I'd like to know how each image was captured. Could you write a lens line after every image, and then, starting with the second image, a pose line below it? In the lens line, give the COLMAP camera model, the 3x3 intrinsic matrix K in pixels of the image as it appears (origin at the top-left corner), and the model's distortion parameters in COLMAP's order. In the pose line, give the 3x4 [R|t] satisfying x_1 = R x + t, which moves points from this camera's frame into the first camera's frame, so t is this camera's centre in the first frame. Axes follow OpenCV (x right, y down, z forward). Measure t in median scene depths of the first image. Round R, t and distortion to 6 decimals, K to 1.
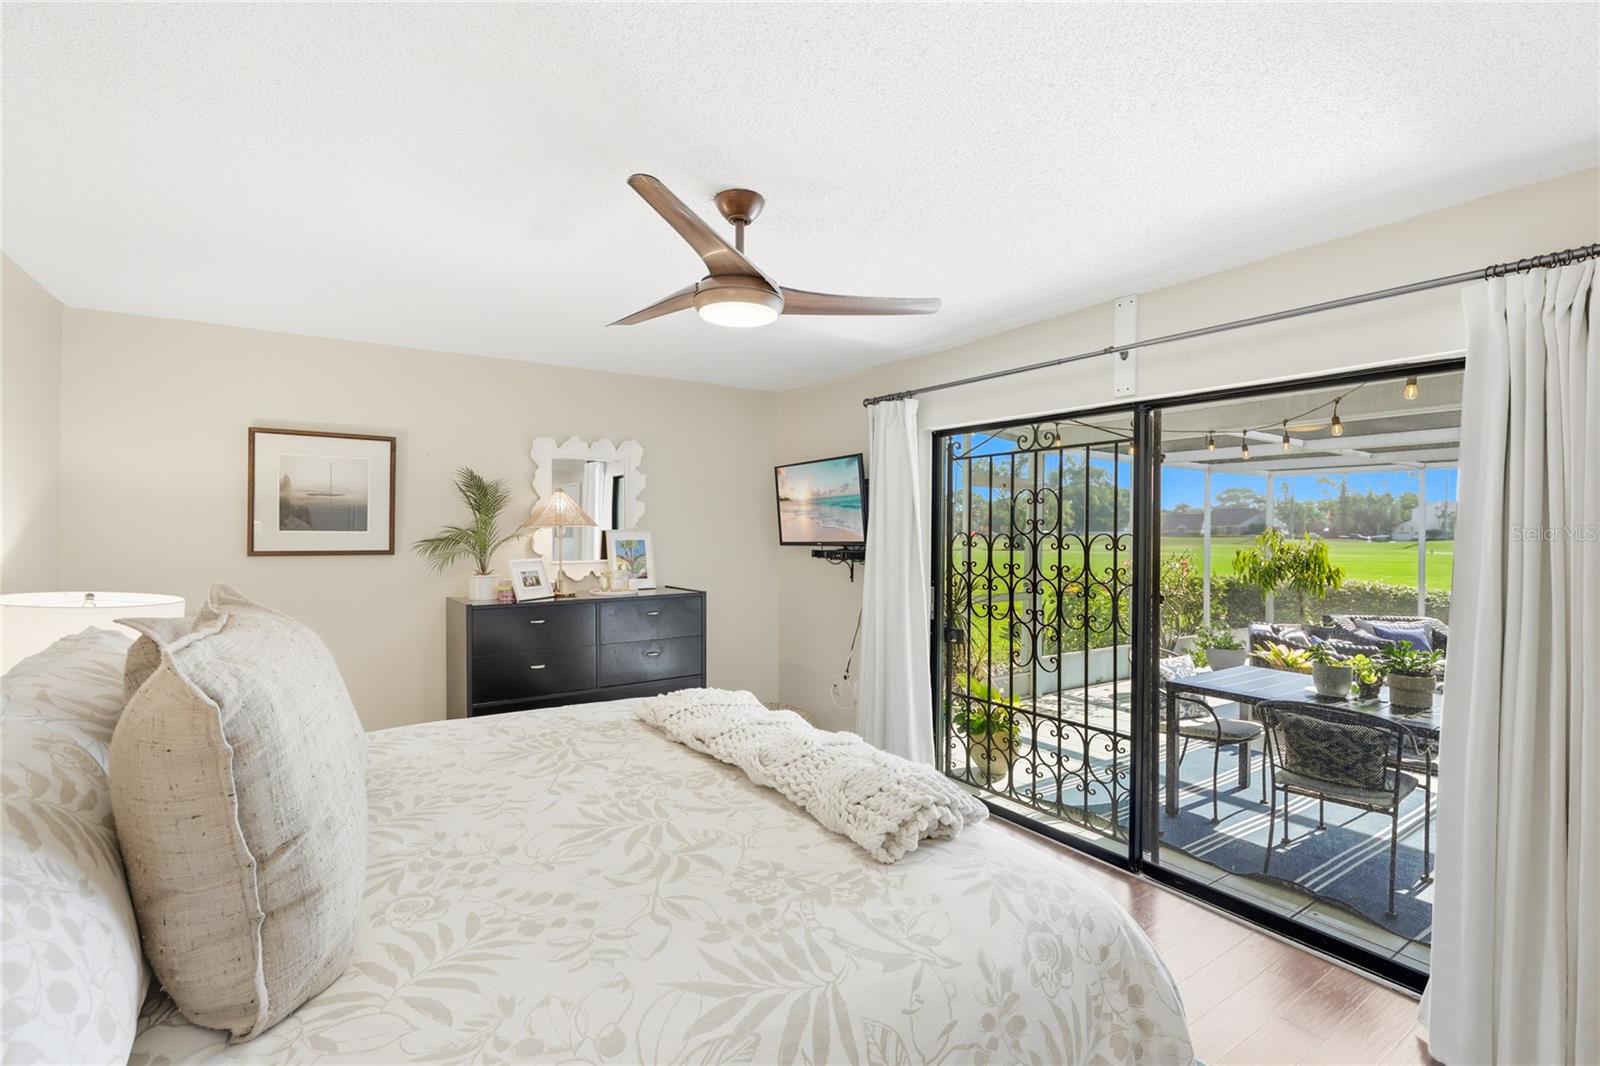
lens RADIAL K [[723.7, 0, 797.5], [0, 723.7, 537.2], [0, 0, 1]] dist [0.001883, -0.001014]
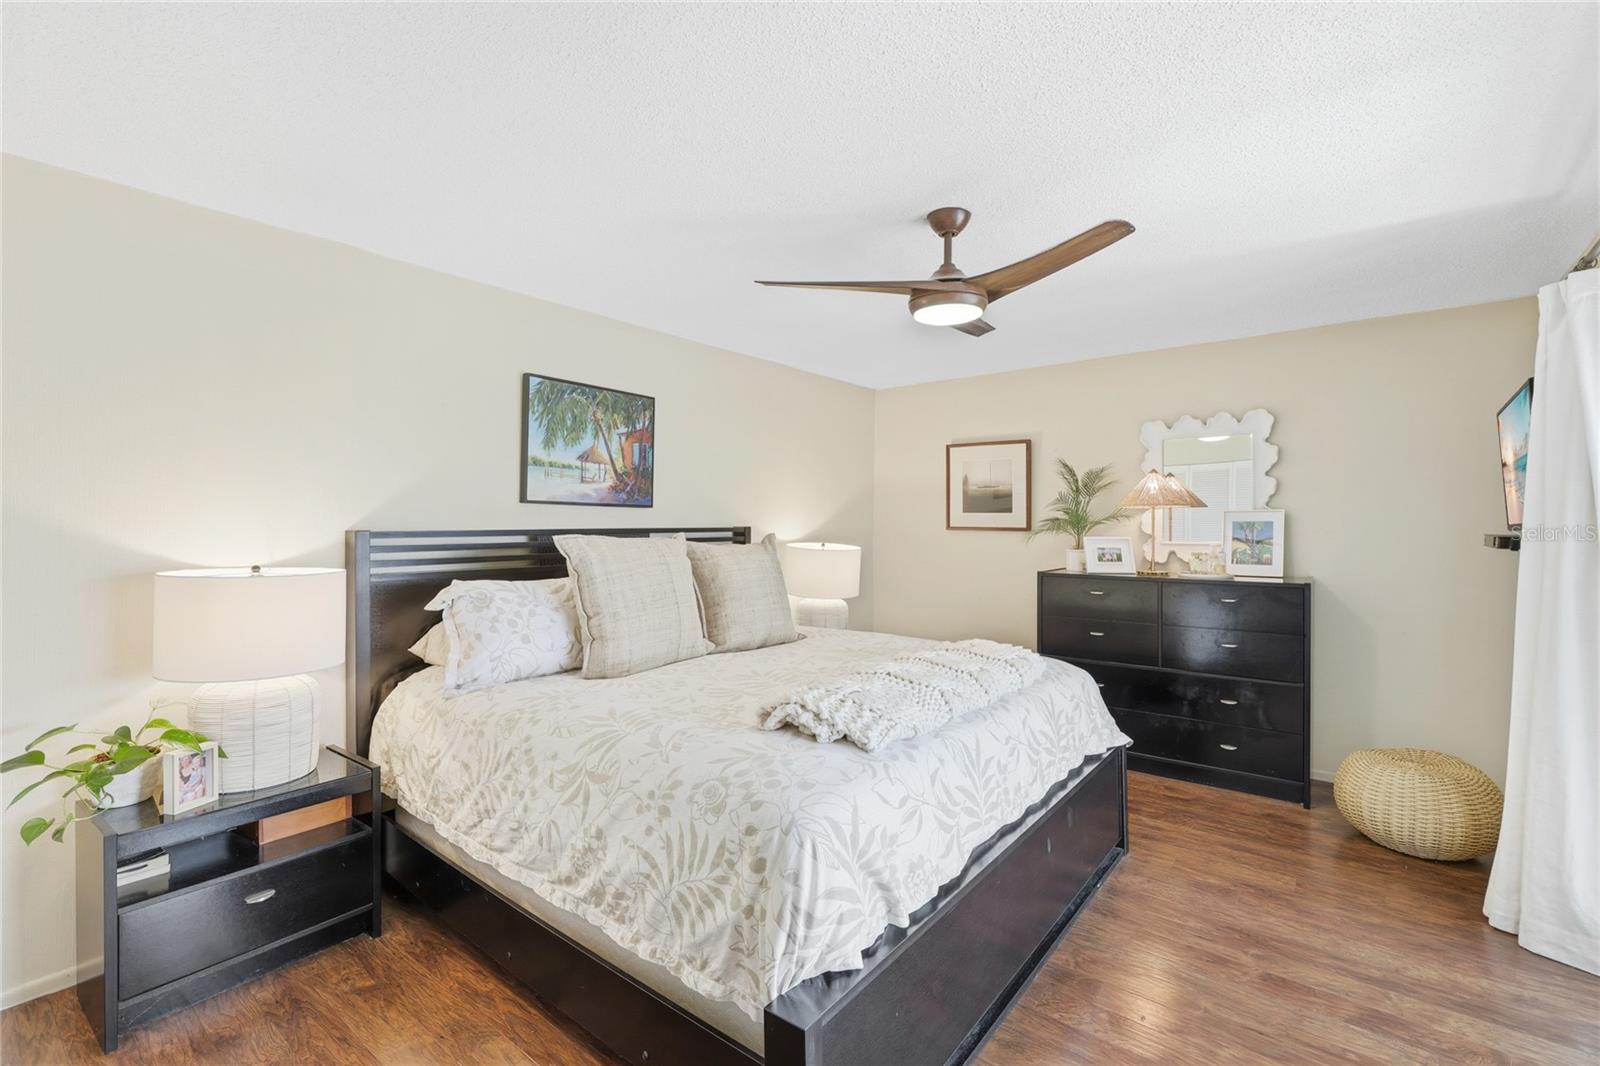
lens RADIAL K [[723.7, 0, 800.4], [0, 723.7, 524.5], [0, 0, 1]] dist [0.001883, -0.001014]
pose [[0.289712, 0.001302, -0.957113, 0.583692], [-0.013802, 0.999901, -0.002818, 0.022405], [0.957014, 0.014027, 0.289701, 0.260296]]
